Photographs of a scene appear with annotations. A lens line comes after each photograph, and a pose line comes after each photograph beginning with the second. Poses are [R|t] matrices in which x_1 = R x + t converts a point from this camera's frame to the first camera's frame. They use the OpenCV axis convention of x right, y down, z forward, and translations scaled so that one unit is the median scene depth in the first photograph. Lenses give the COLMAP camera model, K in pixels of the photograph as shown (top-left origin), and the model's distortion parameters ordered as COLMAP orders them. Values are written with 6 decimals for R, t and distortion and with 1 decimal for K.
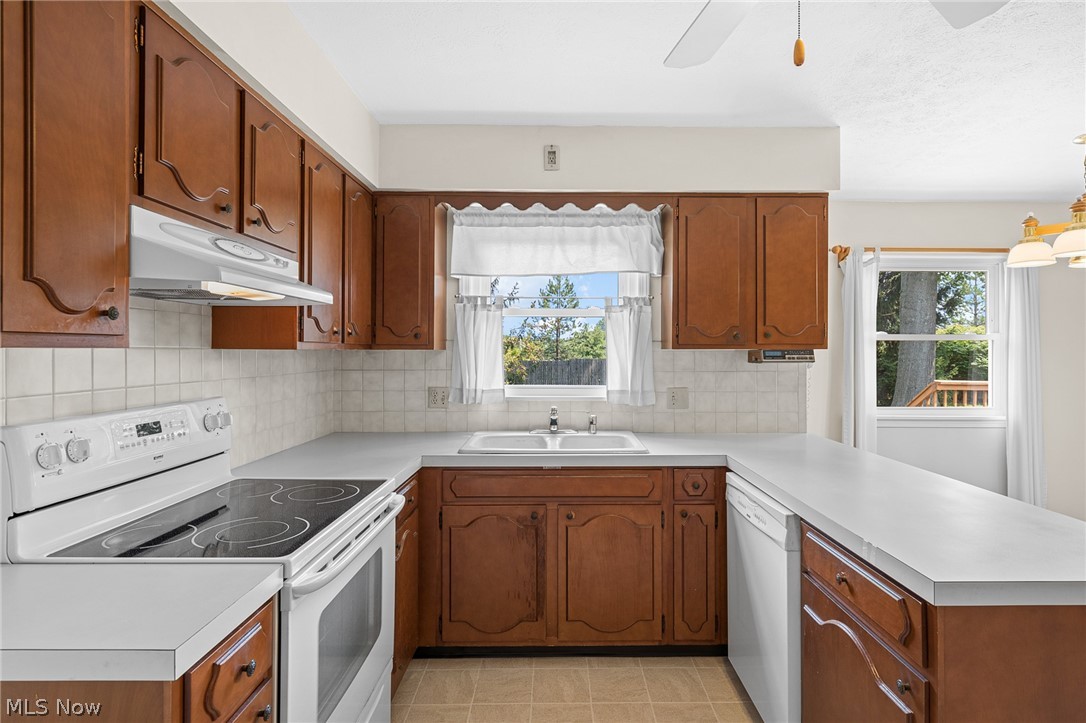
lens RADIAL K [[556.1, 0, 564.3], [0, 556.1, 348.6], [0, 0, 1]] dist [-0.002403, 0.000706]
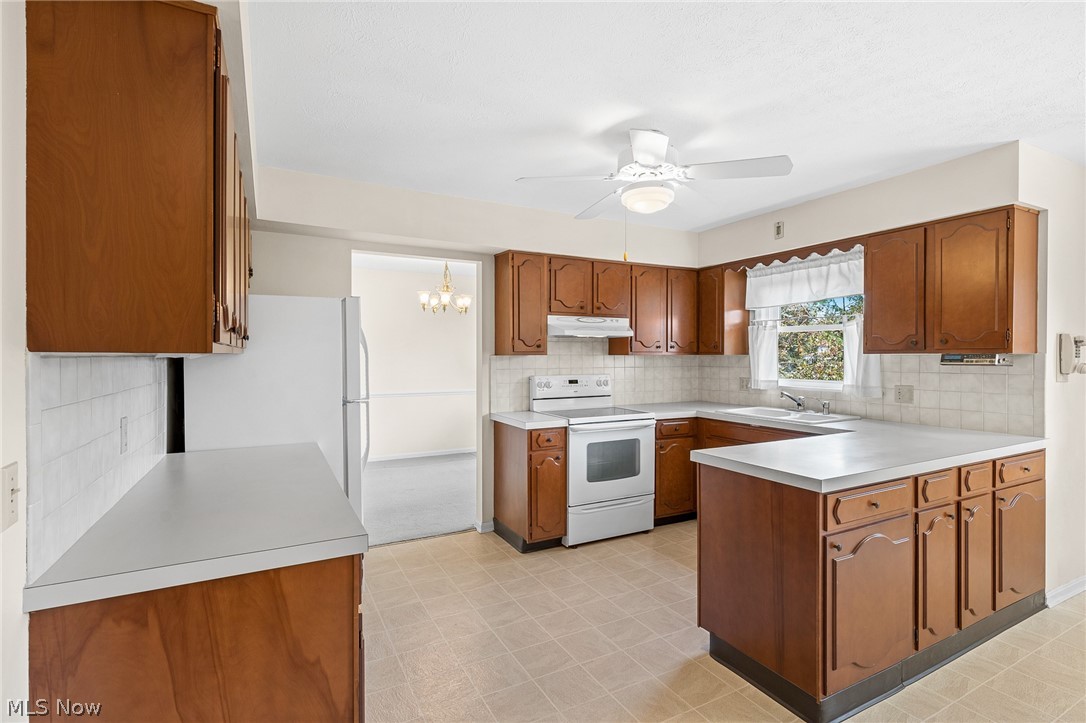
lens RADIAL K [[531.0, 0, 545.6], [0, 531.0, 360.2], [0, 0, 1]] dist [-0.000217, -0.000066]
pose [[0.452603, 0.005794, -0.891693, 0.947619], [0.005904, 0.999938, 0.009494, -0.000294], [0.891692, -0.009561, 0.452541, -0.235637]]
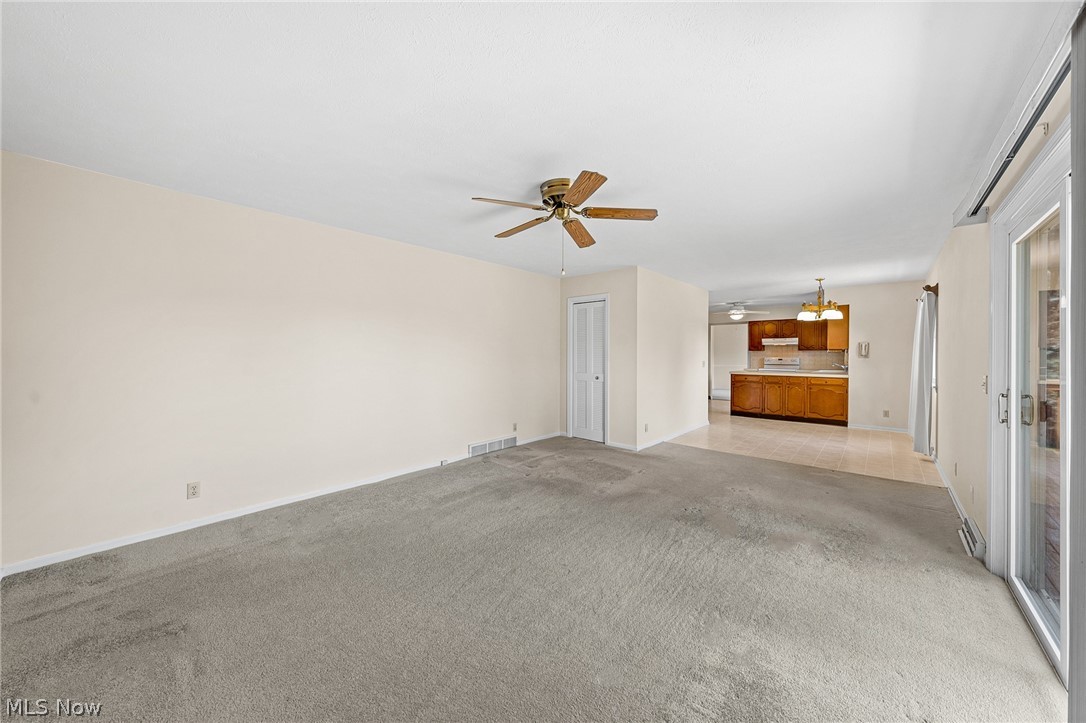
lens RADIAL K [[370.6, 0, 544.2], [0, 370.6, 356.1], [0, 0, 1]] dist [0.001021, 0.000054]
pose [[-0.683177, 0.002092, -0.730250, 3.424216], [0.003651, 0.999993, -0.000552, 0.040657], [0.730244, -0.003043, -0.683180, 1.257993]]
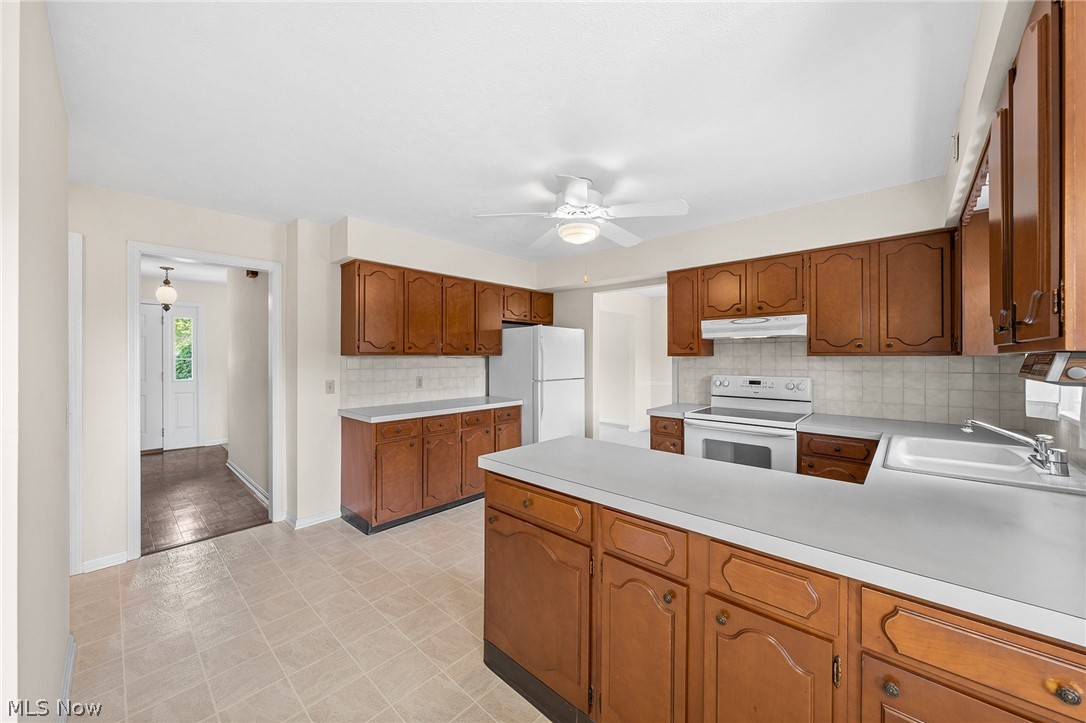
lens RADIAL K [[392.9, 0, 541.7], [0, 392.9, 356.9], [0, 0, 1]] dist [0.000078, -0.000055]
pose [[-0.692114, -0.003308, -0.721781, 0.870733], [0.001206, 0.999983, -0.005739, 0.007944], [0.721788, -0.004842, -0.692098, 0.891362]]
